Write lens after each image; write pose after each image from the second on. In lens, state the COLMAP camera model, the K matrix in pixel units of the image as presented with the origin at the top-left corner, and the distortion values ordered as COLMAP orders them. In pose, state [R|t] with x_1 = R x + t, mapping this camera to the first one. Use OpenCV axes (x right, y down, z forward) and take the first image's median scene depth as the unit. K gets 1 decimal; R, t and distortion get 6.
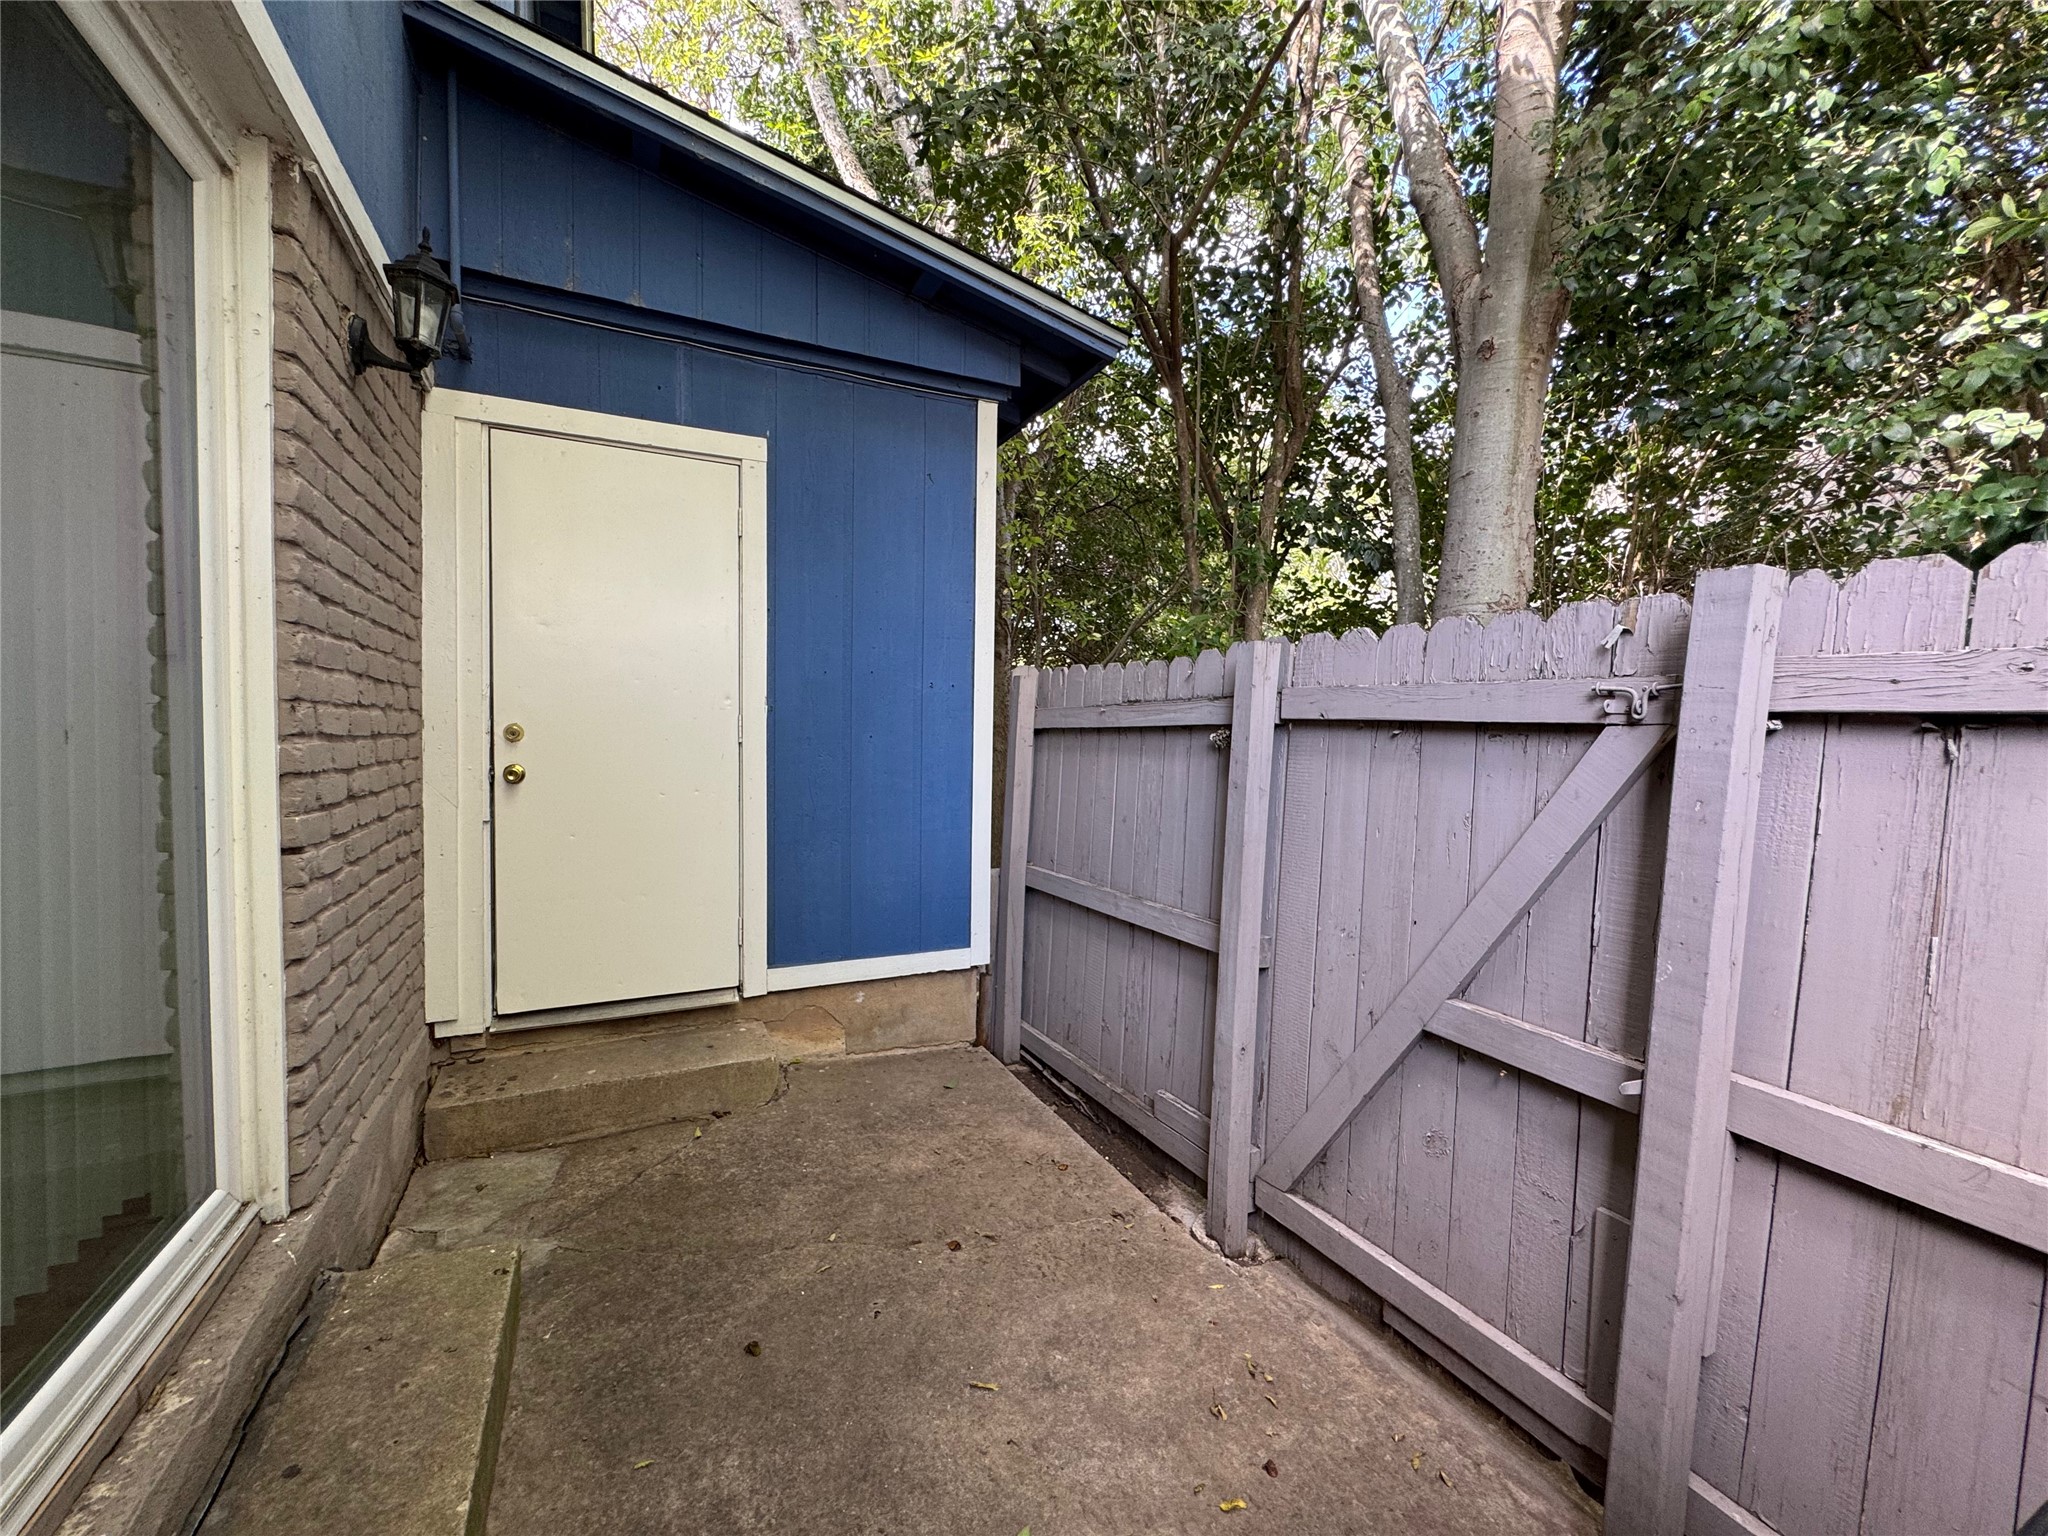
lens RADIAL K [[823.1, 0, 1021.9], [0, 823.1, 777.1], [0, 0, 1]] dist [-0.001041, 0.000341]
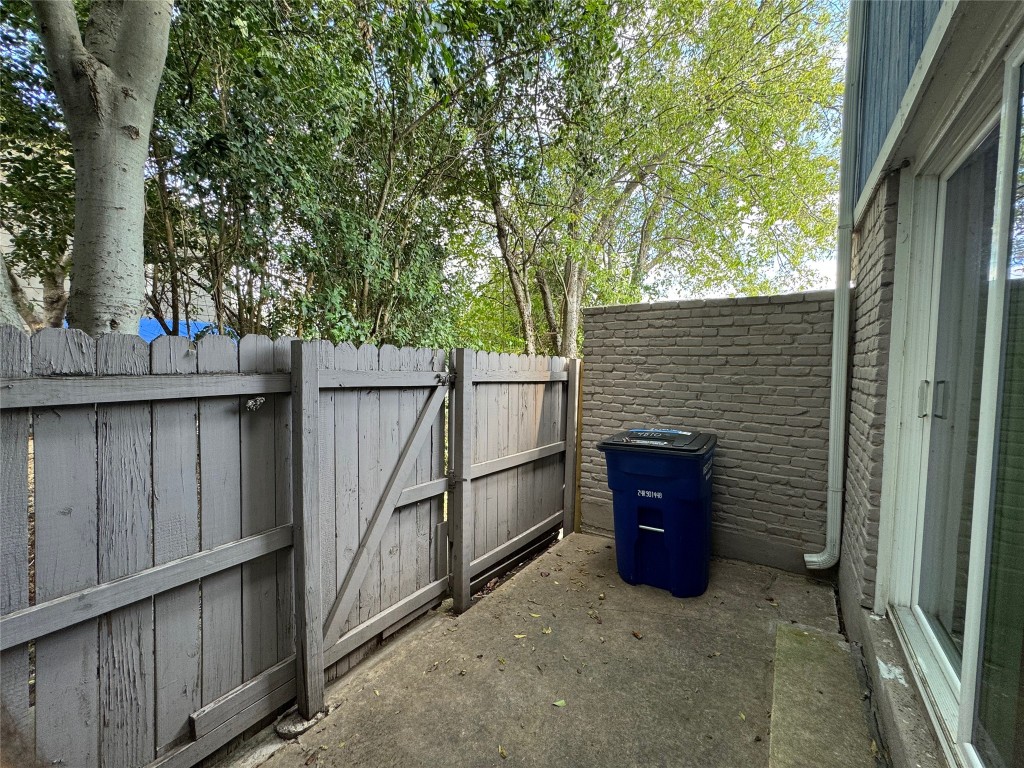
lens RADIAL K [[411.5, 0, 512.2], [0, 411.5, 387.6], [0, 0, 1]] dist [-0.001041, 0.000341]
pose [[-0.498113, -0.069708, 0.864306, -0.765883], [0.023088, 0.995344, 0.093583, -0.172033], [-0.866805, 0.066570, -0.494184, 1.302160]]
